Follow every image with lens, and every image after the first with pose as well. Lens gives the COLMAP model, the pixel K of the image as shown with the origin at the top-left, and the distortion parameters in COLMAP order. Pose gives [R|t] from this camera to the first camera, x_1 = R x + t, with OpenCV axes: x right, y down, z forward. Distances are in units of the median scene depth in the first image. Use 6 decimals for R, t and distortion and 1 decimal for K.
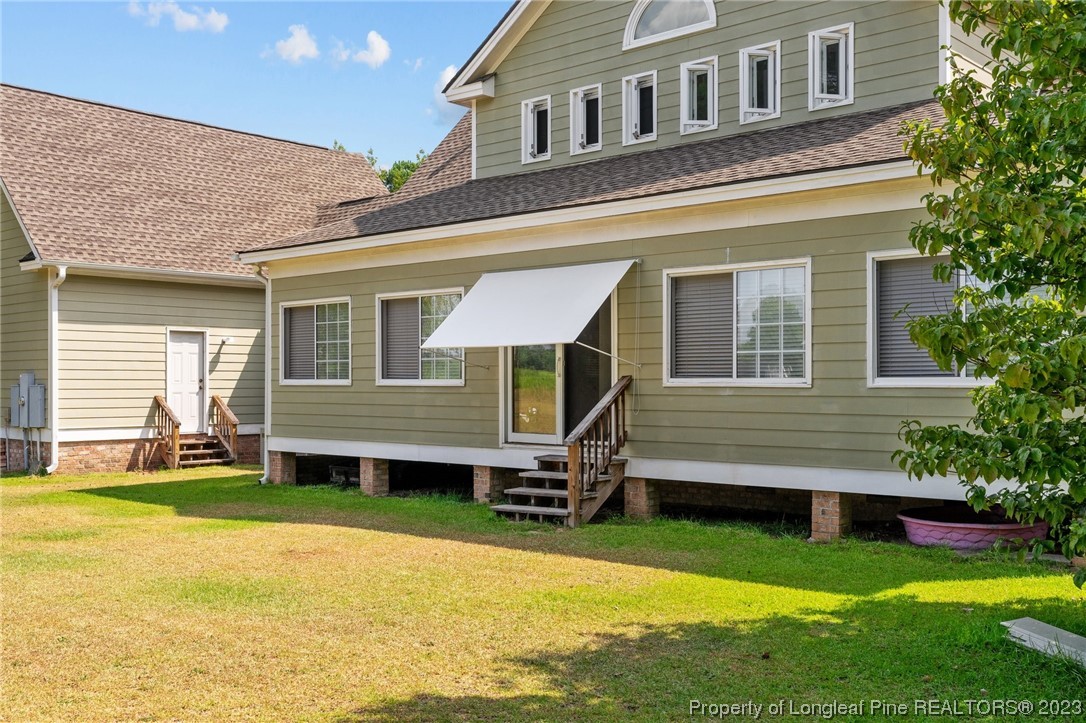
lens RADIAL K [[1093.9, 0, 543.0], [0, 1093.9, 361.5], [0, 0, 1]] dist [0.007717, -0.007222]
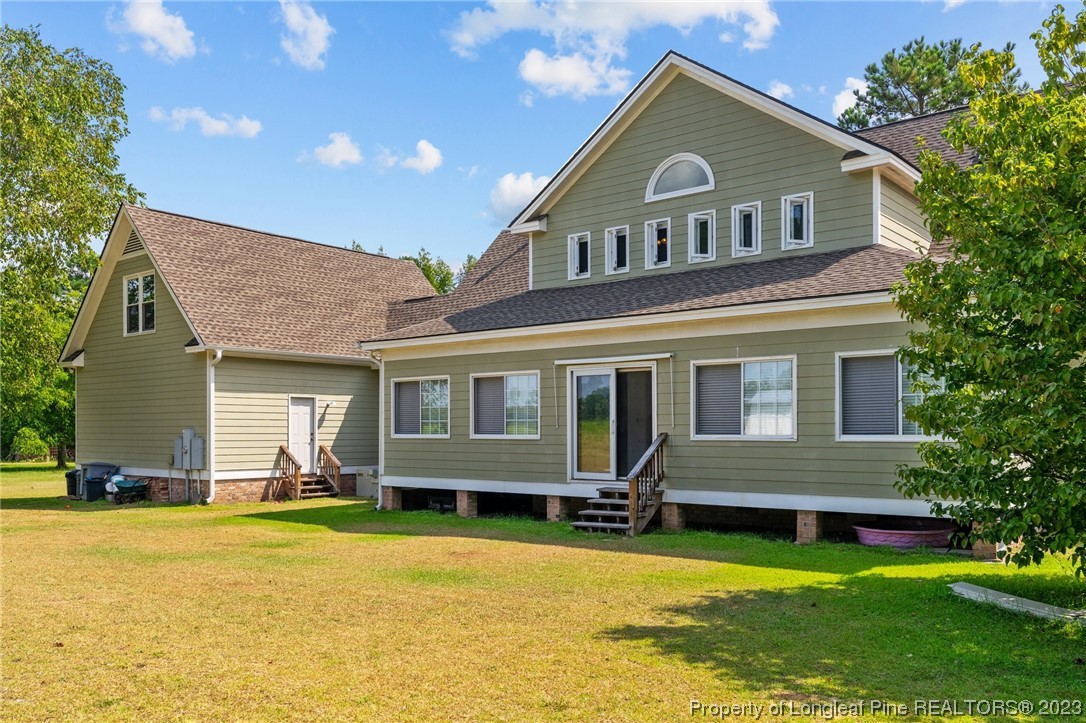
lens RADIAL K [[888.1, 0, 543.8], [0, 888.1, 411.1], [0, 0, 1]] dist [0.000018, 0.001807]
pose [[0.998591, 0.000610, 0.053055, -0.124451], [-0.000423, 0.999994, -0.003544, -0.009983], [-0.053057, 0.003517, 0.998585, -0.148651]]
